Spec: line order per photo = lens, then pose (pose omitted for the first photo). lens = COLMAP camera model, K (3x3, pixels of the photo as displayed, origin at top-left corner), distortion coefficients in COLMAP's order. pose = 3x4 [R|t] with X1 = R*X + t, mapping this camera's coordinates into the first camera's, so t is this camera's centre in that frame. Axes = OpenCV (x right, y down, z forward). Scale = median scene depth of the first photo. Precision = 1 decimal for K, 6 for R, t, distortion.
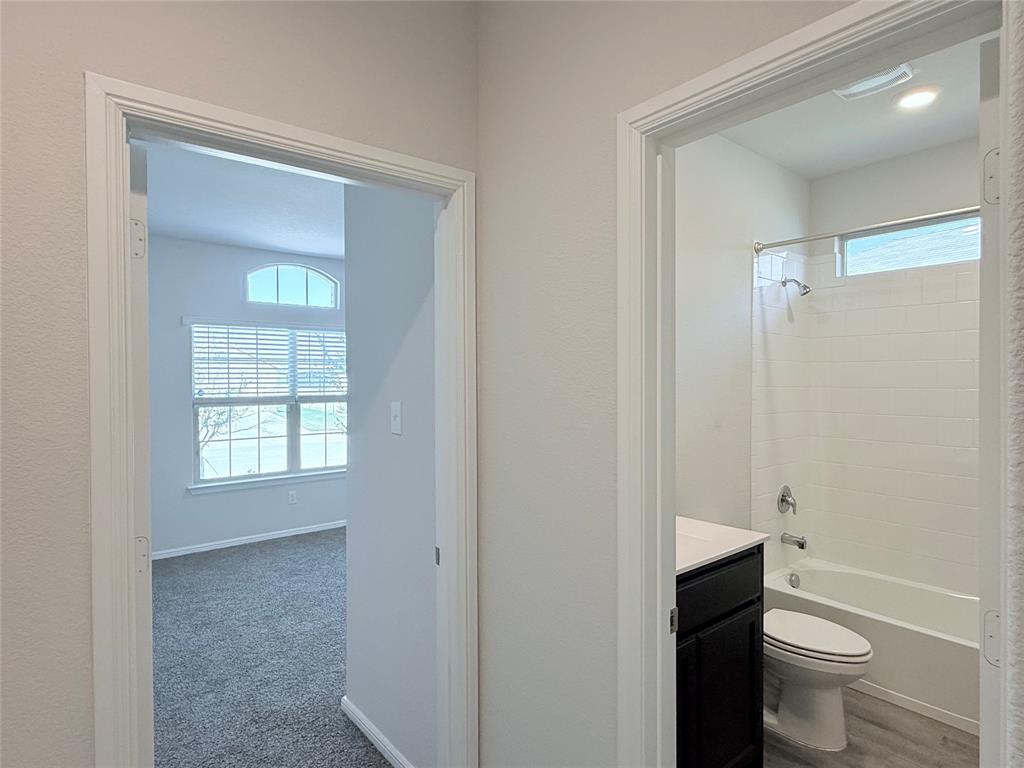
lens RADIAL K [[565.0, 0, 513.7], [0, 565.0, 386.8], [0, 0, 1]] dist [-0.002094, 0.001033]
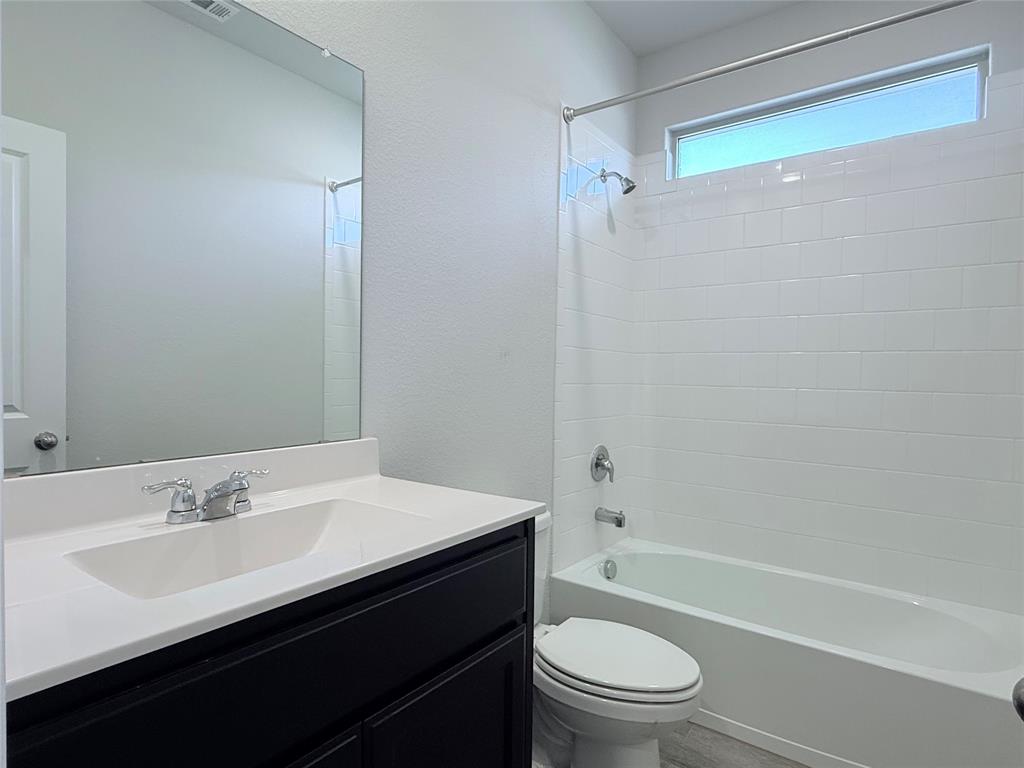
lens RADIAL K [[565.0, 0, 511.1], [0, 565.0, 389.1], [0, 0, 1]] dist [-0.002094, 0.001033]
pose [[0.970486, 0.007244, 0.241049, 0.182955], [-0.011343, 0.999814, 0.015621, 0.090409], [-0.240891, -0.017895, 0.970387, 0.298744]]
